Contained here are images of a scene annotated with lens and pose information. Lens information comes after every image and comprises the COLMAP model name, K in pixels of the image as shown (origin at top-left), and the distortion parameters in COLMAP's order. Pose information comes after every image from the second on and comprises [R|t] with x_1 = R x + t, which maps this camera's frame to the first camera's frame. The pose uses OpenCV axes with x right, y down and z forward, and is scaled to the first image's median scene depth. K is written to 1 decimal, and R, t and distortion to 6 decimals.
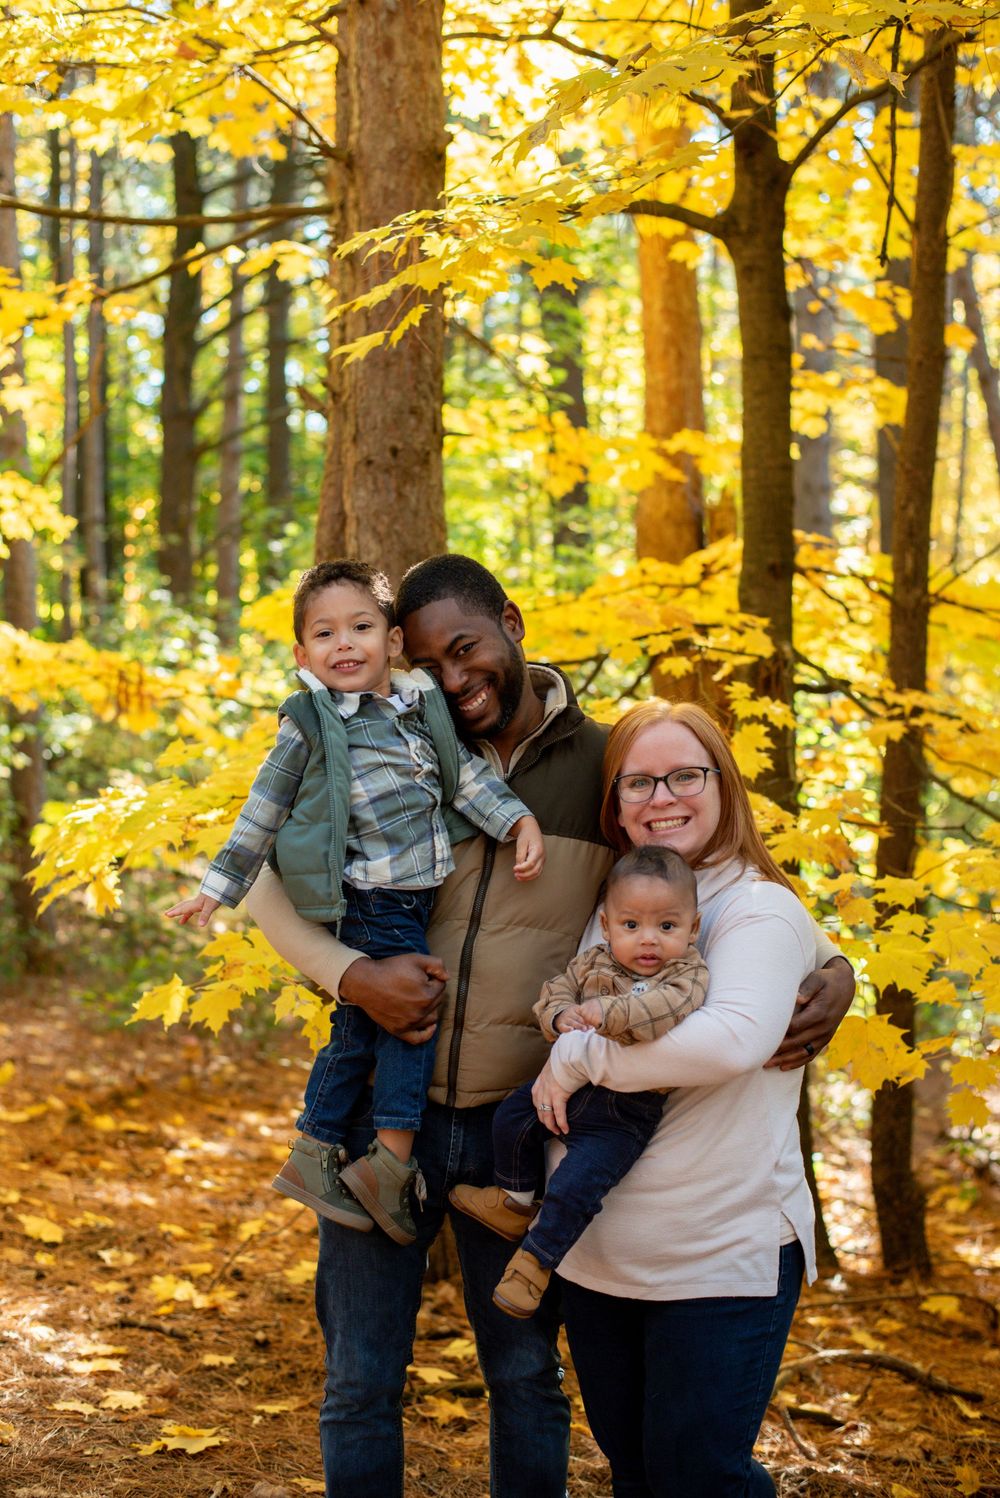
lens RADIAL K [[2402.6, 0, 334.9], [0, 2402.6, 748.8], [0, 0, 1]] dist [-0.151569, 0.152357]
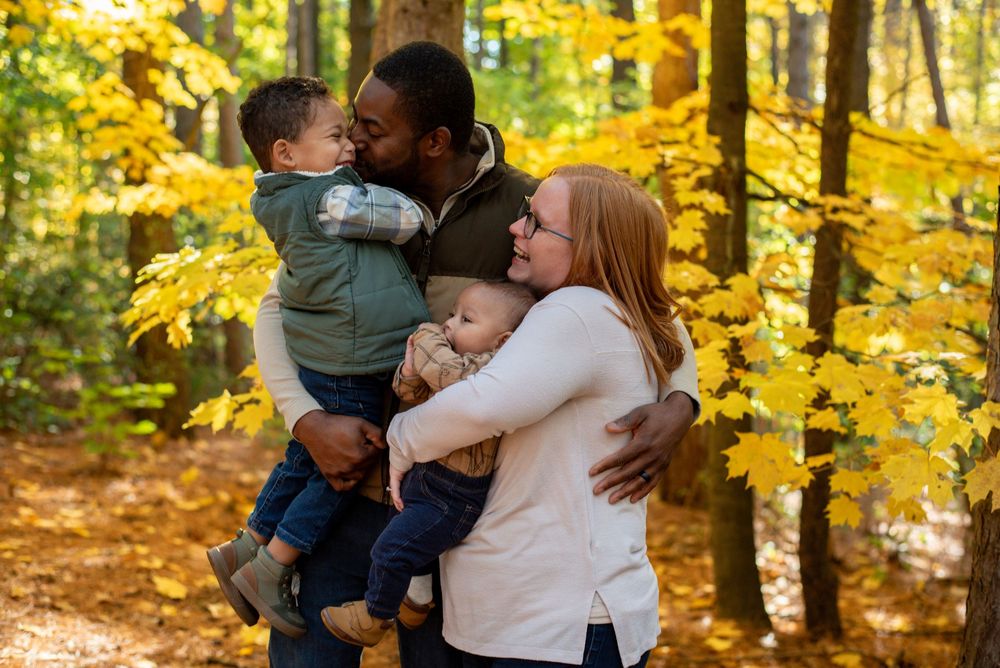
lens RADIAL K [[1444.9, 0, 500.0], [0, 1444.9, 334.0], [0, 0, 1]] dist [-0.102056, -0.008776]
pose [[0.998901, 0.010800, -0.045615, 0.092236], [-0.009474, 0.999529, 0.029190, 0.029739], [0.045909, -0.028726, 0.998533, 0.186778]]
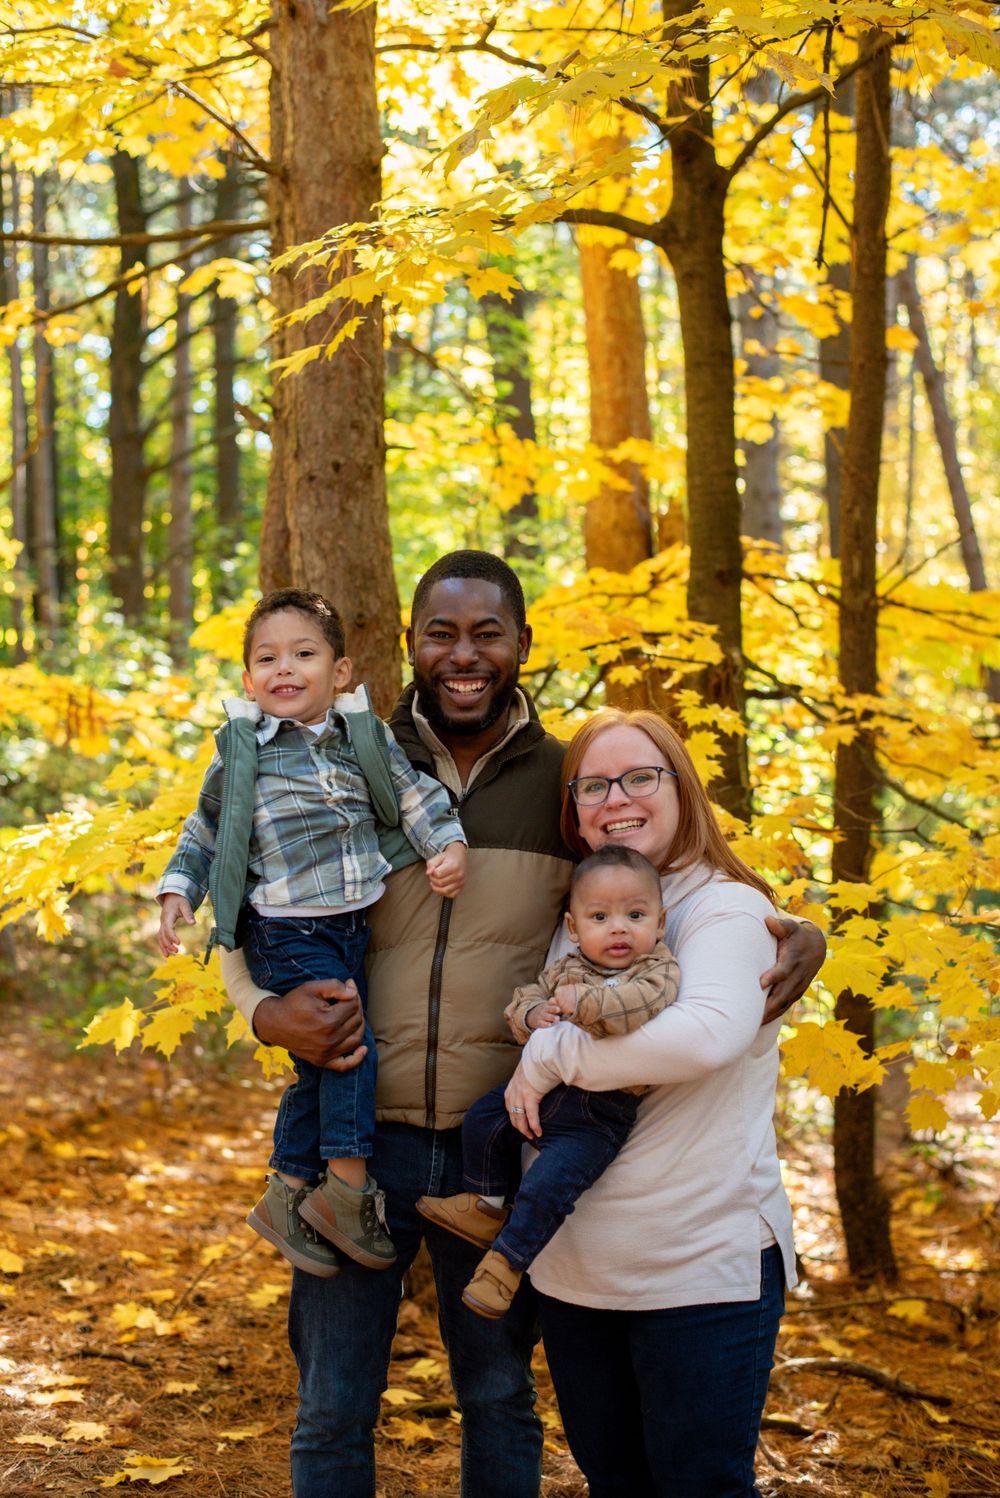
lens RADIAL K [[2393.0, 0, 364.5], [0, 2393.0, 751.7], [0, 0, 1]] dist [-0.141845, 0.104677]
pose [[0.999307, -0.025617, 0.027017, 0.006094], [0.025778, 0.999652, -0.005643, -0.000009], [-0.026863, 0.006335, 0.999619, 0.009466]]
